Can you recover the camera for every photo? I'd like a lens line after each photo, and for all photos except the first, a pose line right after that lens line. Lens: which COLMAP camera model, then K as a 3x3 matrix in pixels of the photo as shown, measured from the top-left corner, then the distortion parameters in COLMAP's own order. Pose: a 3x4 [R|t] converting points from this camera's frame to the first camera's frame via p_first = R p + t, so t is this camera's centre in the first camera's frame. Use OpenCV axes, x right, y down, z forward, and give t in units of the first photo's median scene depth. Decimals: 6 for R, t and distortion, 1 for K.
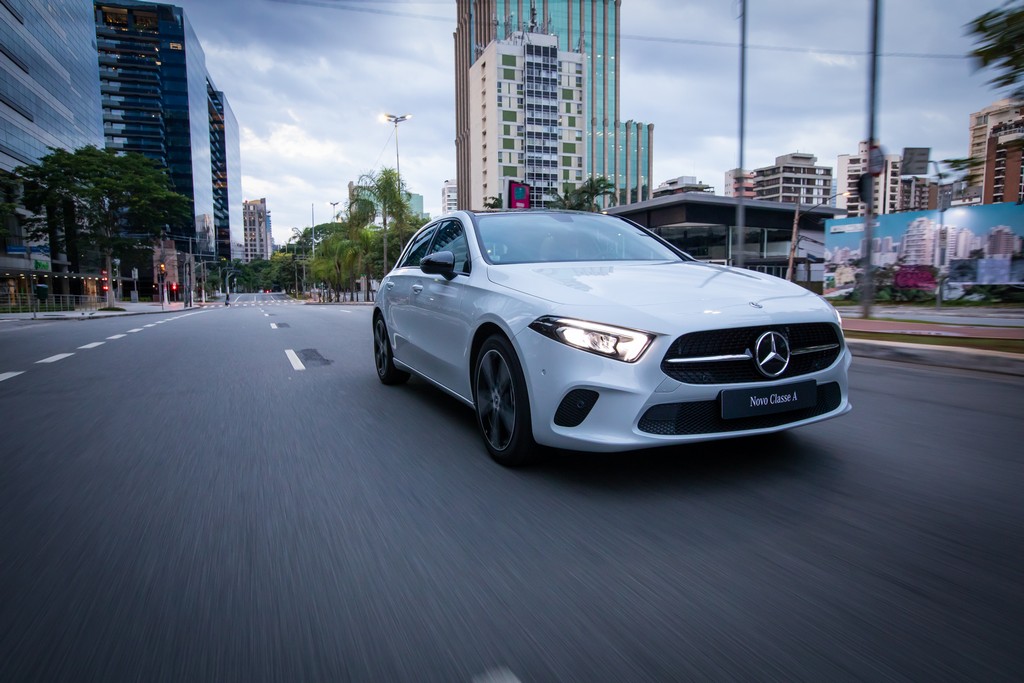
lens RADIAL K [[642.0, 0, 512.0], [0, 642.0, 341.5], [0, 0, 1]] dist [-0.003680, -0.000659]
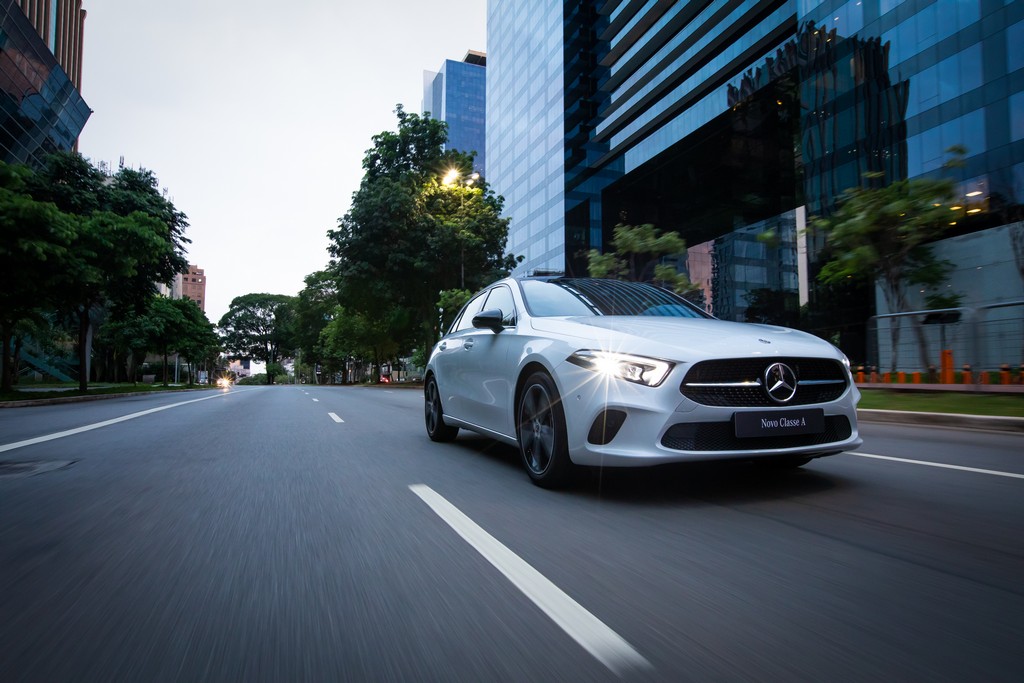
lens RADIAL K [[642.0, 0, 512.0], [0, 642.0, 341.5], [0, 0, 1]] dist [-0.003680, -0.000659]
pose [[0.997659, 0.008774, -0.067820, 0.007088], [-0.018622, 0.989114, -0.145971, 0.121142], [0.065801, 0.146892, 0.986961, -0.164543]]
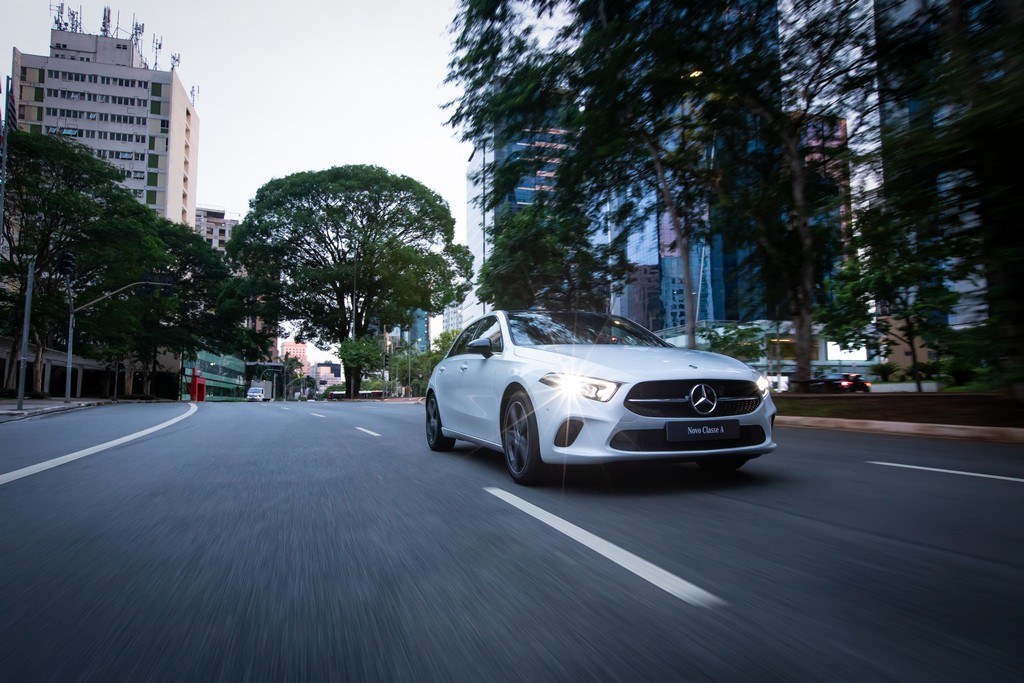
lens RADIAL K [[642.0, 0, 512.0], [0, 642.0, 341.5], [0, 0, 1]] dist [-0.003680, -0.000659]
pose [[0.997536, 0.006478, -0.069856, 0.070834], [-0.018473, 0.984845, -0.172452, 0.149543], [0.067680, 0.173318, 0.982538, -0.485264]]
